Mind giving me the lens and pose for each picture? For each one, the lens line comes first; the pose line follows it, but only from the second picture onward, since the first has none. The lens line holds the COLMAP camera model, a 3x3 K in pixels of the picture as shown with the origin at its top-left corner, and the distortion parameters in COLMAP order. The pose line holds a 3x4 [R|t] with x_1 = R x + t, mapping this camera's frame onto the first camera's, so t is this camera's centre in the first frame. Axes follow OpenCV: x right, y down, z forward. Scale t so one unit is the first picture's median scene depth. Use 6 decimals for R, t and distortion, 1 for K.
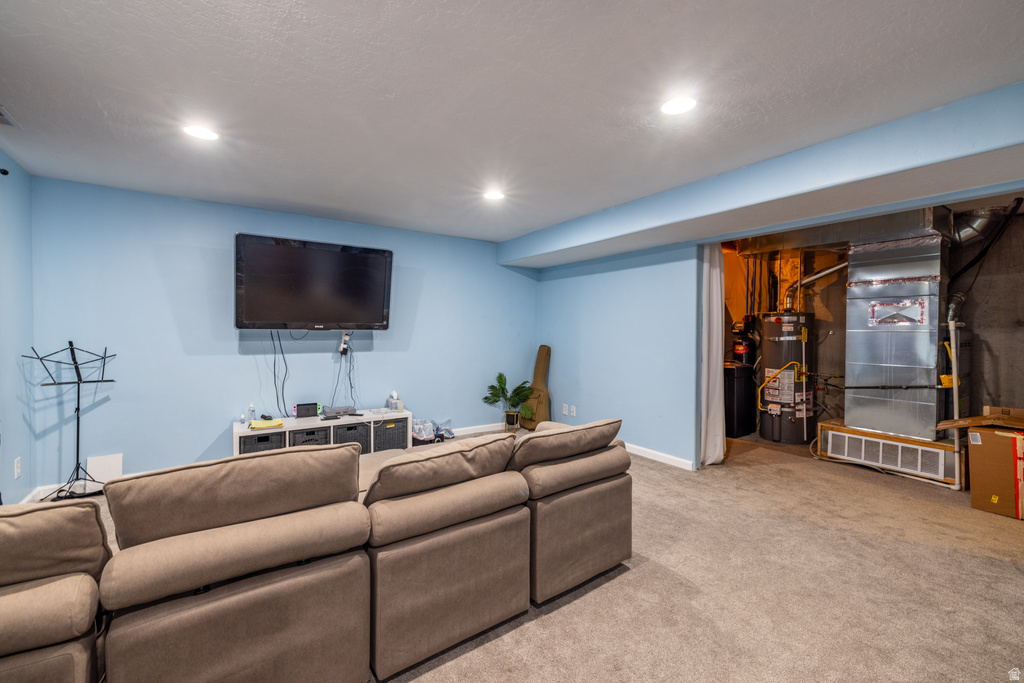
lens RADIAL K [[427.9, 0, 508.9], [0, 427.9, 335.8], [0, 0, 1]] dist [-0.000508, 0.000551]
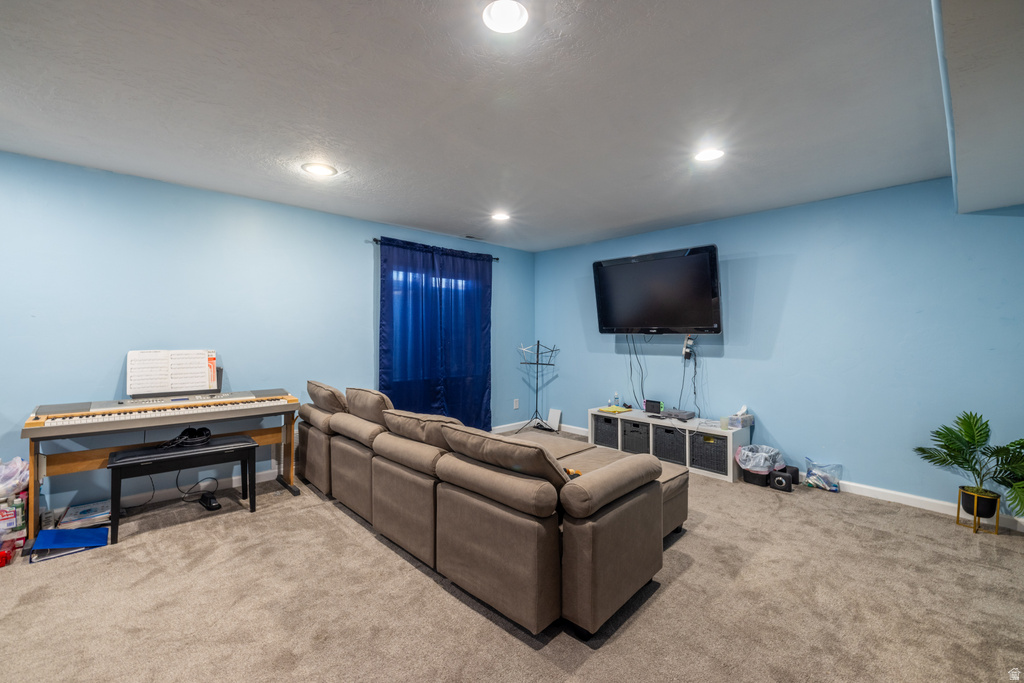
lens RADIAL K [[427.9, 0, 508.9], [0, 427.9, 335.8], [0, 0, 1]] dist [-0.000508, 0.000551]
pose [[0.153310, -0.000954, -0.988178, 0.560748], [-0.014209, 0.999894, -0.003170, -0.000396], [0.988076, 0.014527, 0.153280, 0.458930]]
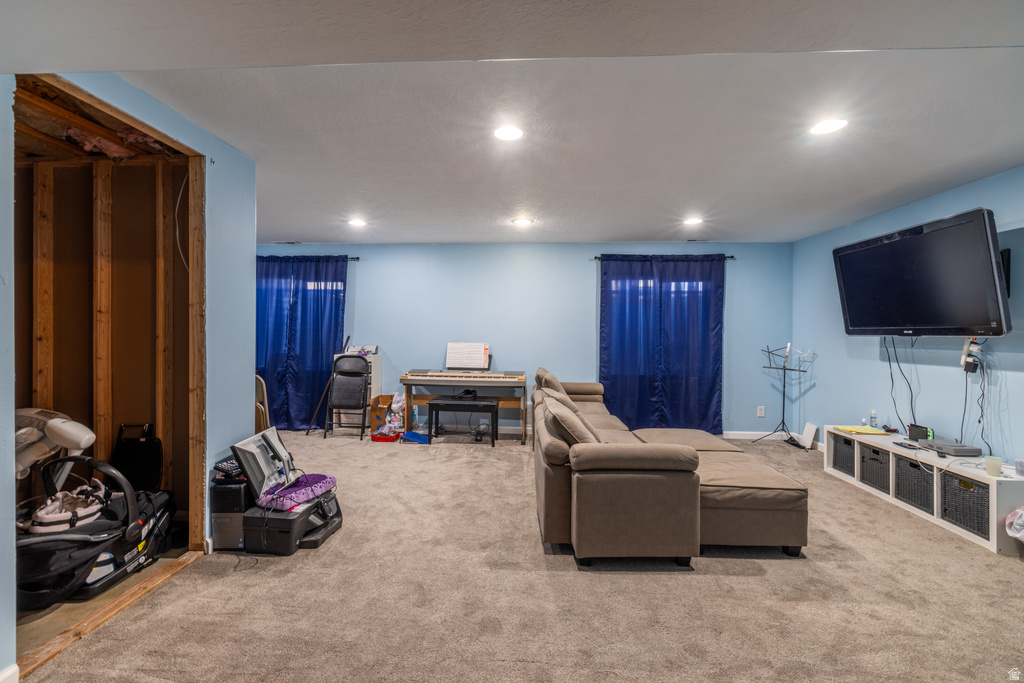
lens RADIAL K [[427.9, 0, 508.9], [0, 427.9, 335.8], [0, 0, 1]] dist [-0.000508, 0.000551]
pose [[-0.604961, -0.006772, -0.796226, 0.658474], [-0.022649, 0.999706, 0.008707, -0.003471], [0.795933, 0.023301, -0.604936, 0.863504]]
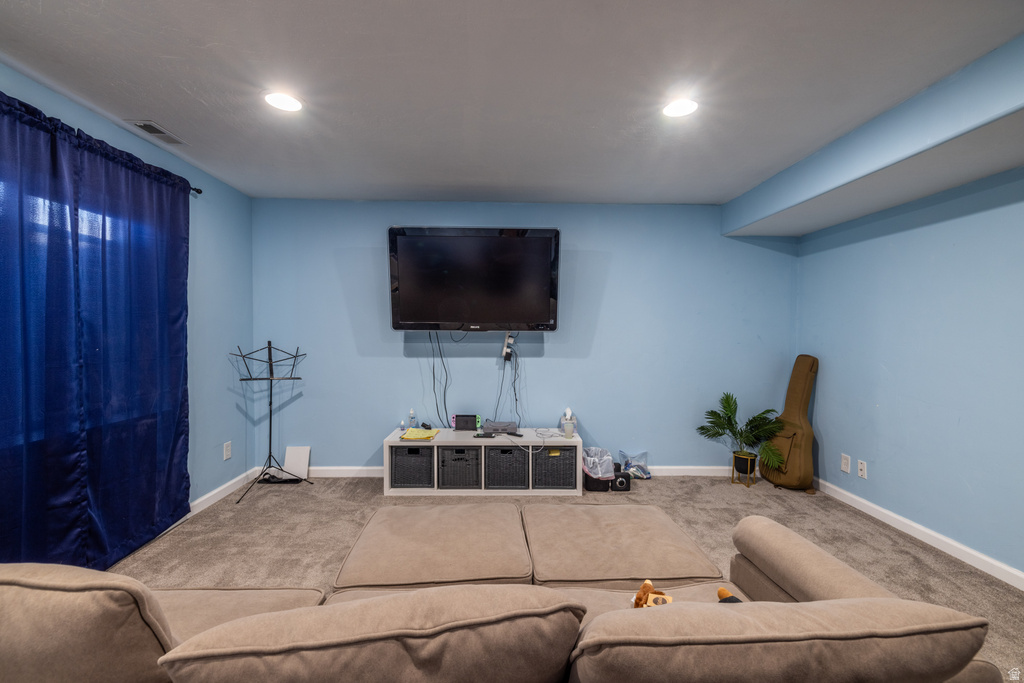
lens RADIAL K [[427.9, 0, 508.9], [0, 427.9, 335.8], [0, 0, 1]] dist [-0.000508, 0.000551]
pose [[0.839389, 0.004530, -0.543512, 0.078468], [-0.007044, 0.999972, -0.002544, -0.002214], [0.543485, 0.005964, 0.839398, 0.308786]]
